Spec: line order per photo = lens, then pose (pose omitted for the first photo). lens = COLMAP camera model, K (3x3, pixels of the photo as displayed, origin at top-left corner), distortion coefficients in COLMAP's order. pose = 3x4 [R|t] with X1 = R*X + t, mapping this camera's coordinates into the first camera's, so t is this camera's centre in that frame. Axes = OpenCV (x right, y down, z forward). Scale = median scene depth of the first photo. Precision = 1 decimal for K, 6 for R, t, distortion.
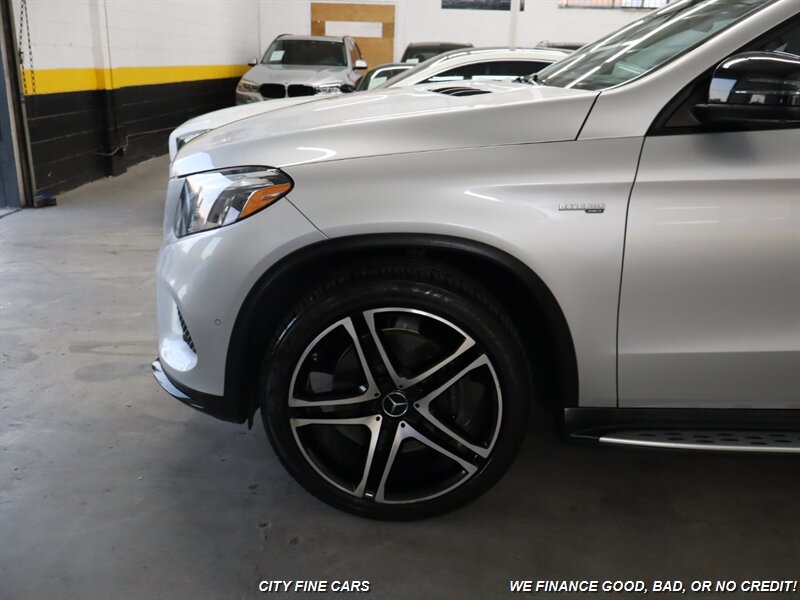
lens RADIAL K [[729.8, 0, 400.0], [0, 729.8, 300.0], [0, 0, 1]] dist [0.002669, 0.002909]
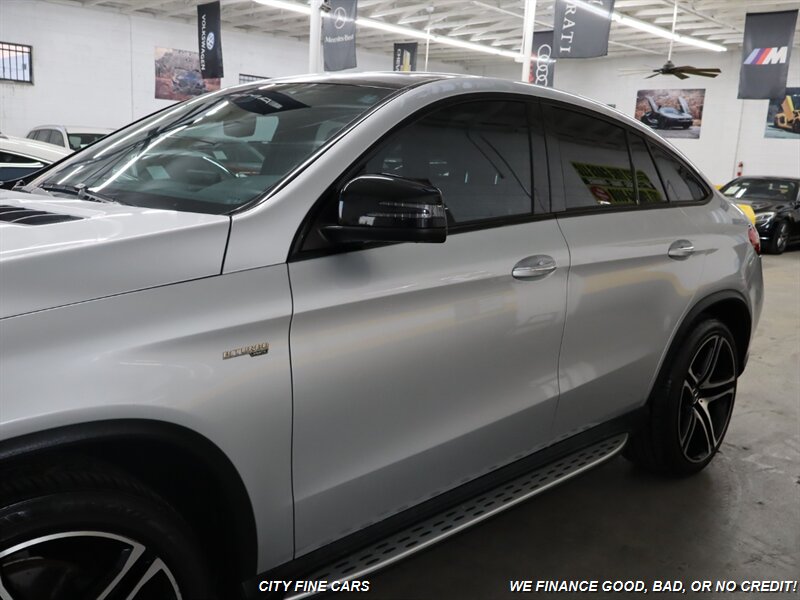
lens RADIAL K [[756.3, 0, 396.6], [0, 756.3, 302.2], [0, 0, 1]] dist [0.001773, 0.020765]
pose [[0.700663, -0.125830, 0.702310, -0.233082], [0.187430, 0.982216, -0.011011, -0.133666], [-0.688434, 0.139349, 0.711786, 0.224785]]
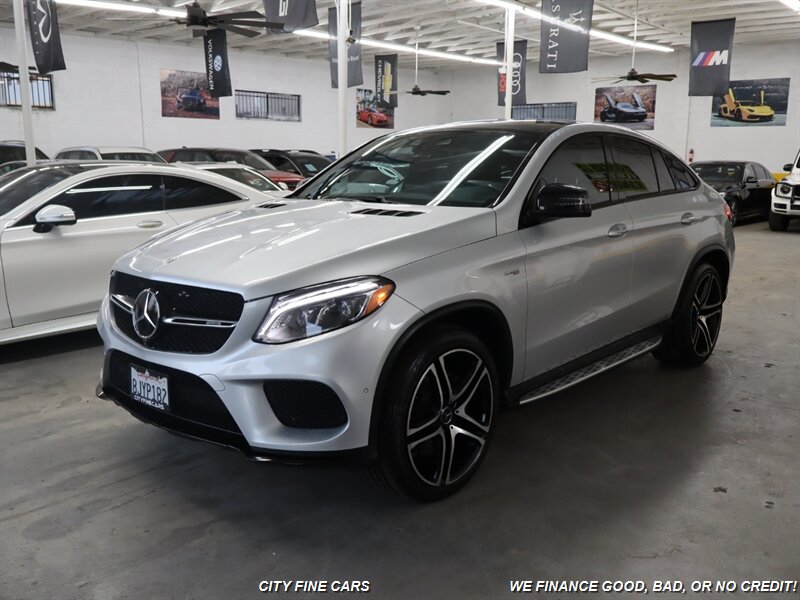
lens RADIAL K [[729.8, 0, 400.0], [0, 729.8, 300.0], [0, 0, 1]] dist [0.002669, 0.002909]
pose [[0.660177, -0.168034, 0.732073, -1.198450], [0.242947, 0.970033, 0.003566, -0.126670], [-0.710734, 0.175501, 0.681217, -0.016282]]
